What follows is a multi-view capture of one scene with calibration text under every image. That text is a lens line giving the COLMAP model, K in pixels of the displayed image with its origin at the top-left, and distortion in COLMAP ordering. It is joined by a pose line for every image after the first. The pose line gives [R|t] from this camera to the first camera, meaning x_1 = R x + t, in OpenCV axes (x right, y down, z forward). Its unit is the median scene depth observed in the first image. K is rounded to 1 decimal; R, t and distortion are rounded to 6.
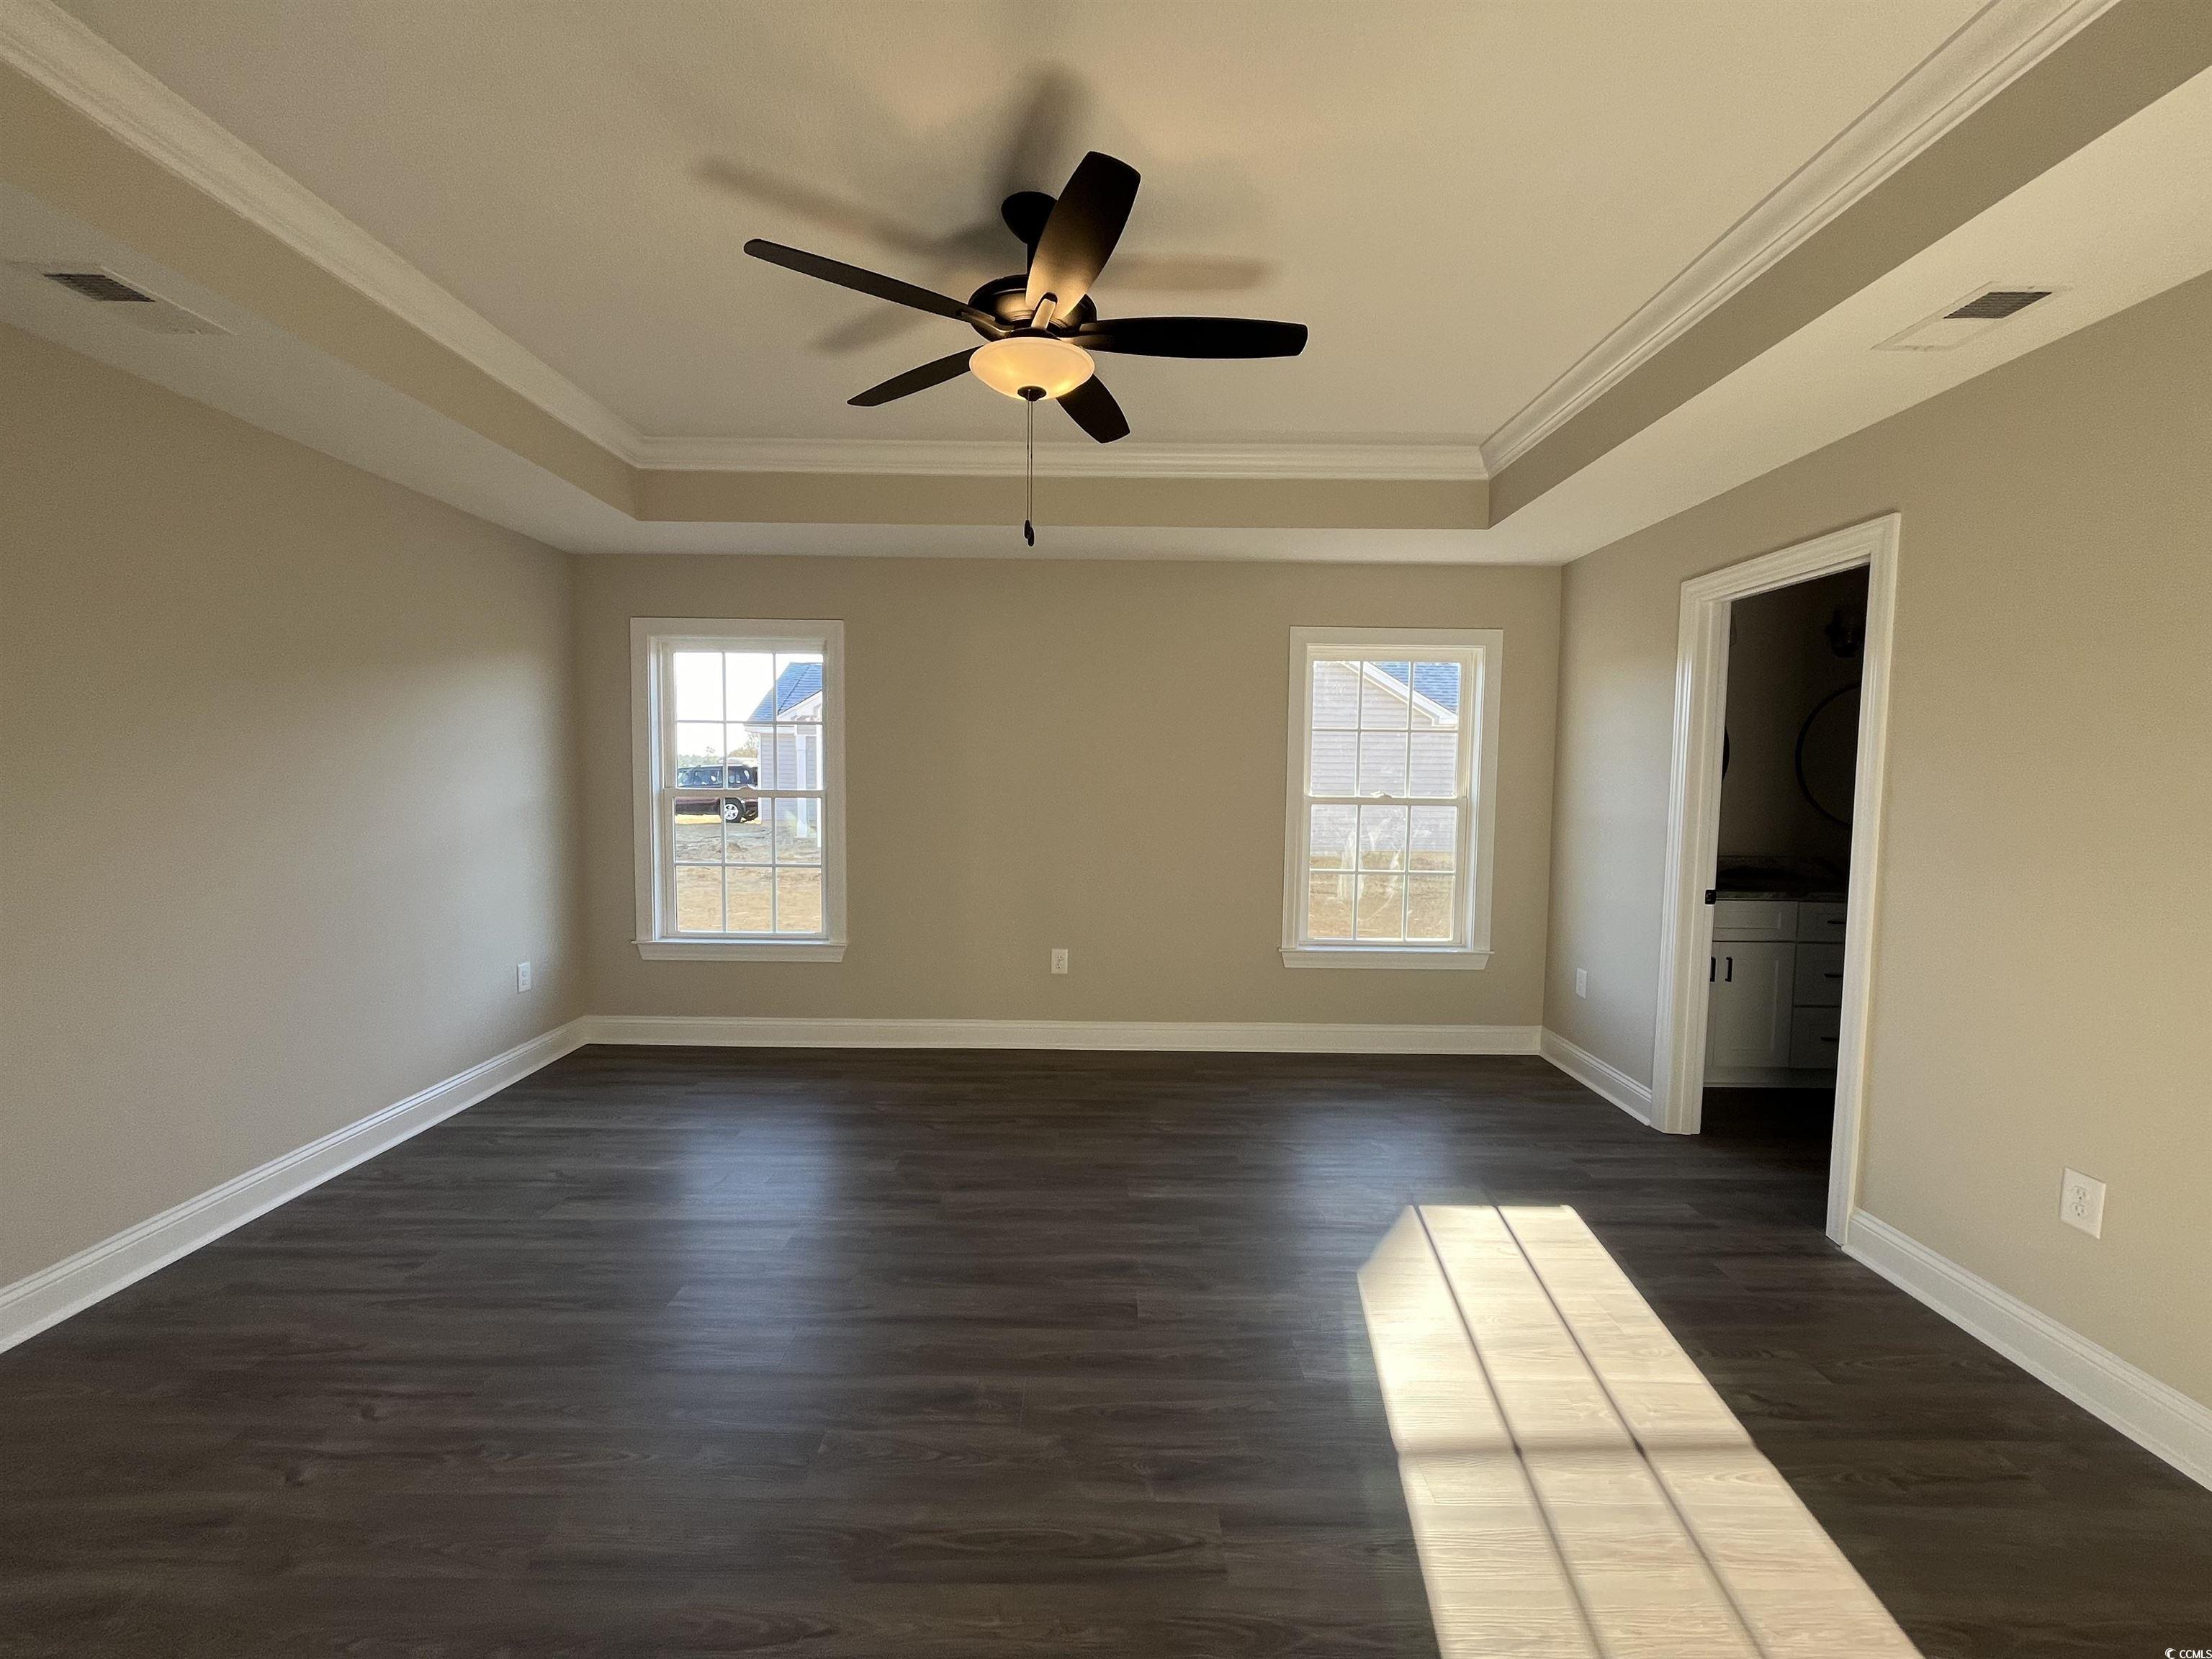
lens RADIAL K [[890.3, 0, 1106.0], [0, 890.3, 829.5], [0, 0, 1]] dist [-0.000880, -0.000211]
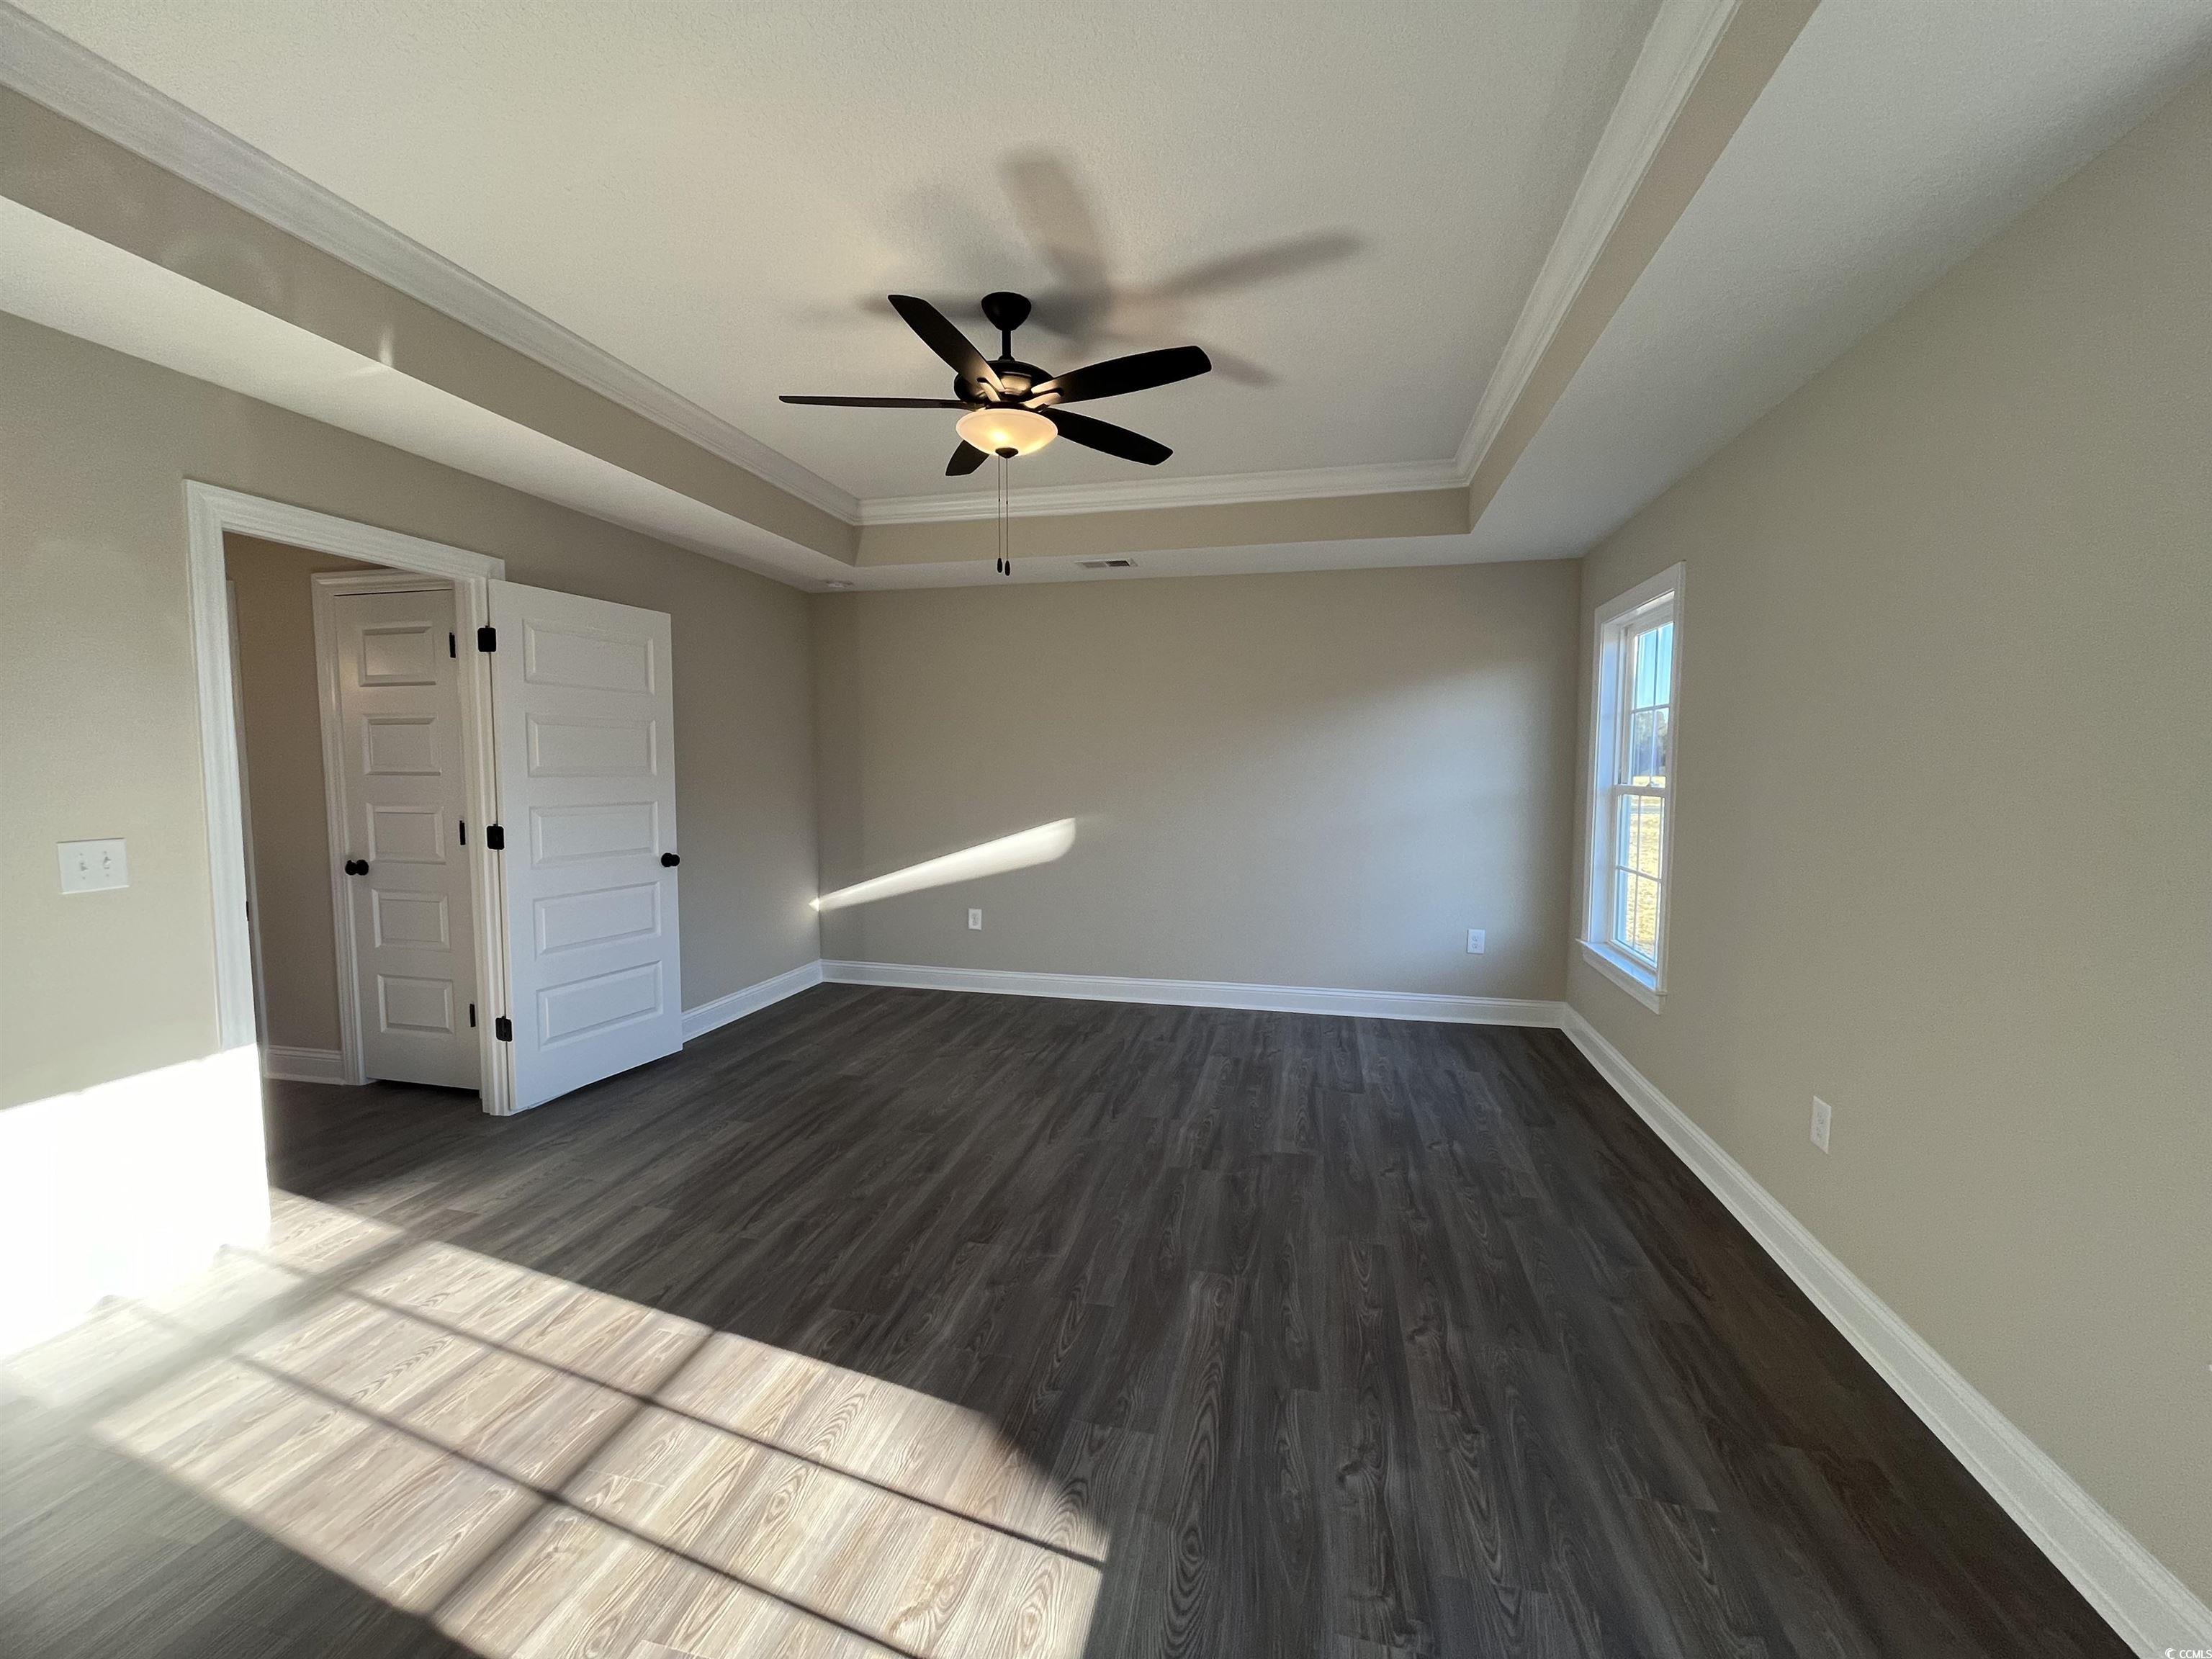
lens RADIAL K [[890.3, 0, 1106.0], [0, 890.3, 829.5], [0, 0, 1]] dist [-0.000880, -0.000211]
pose [[-0.230702, 0.056886, -0.971360, 0.905629], [-0.066380, 0.995044, 0.074038, -0.056243], [0.970758, 0.081560, -0.225783, 1.178480]]
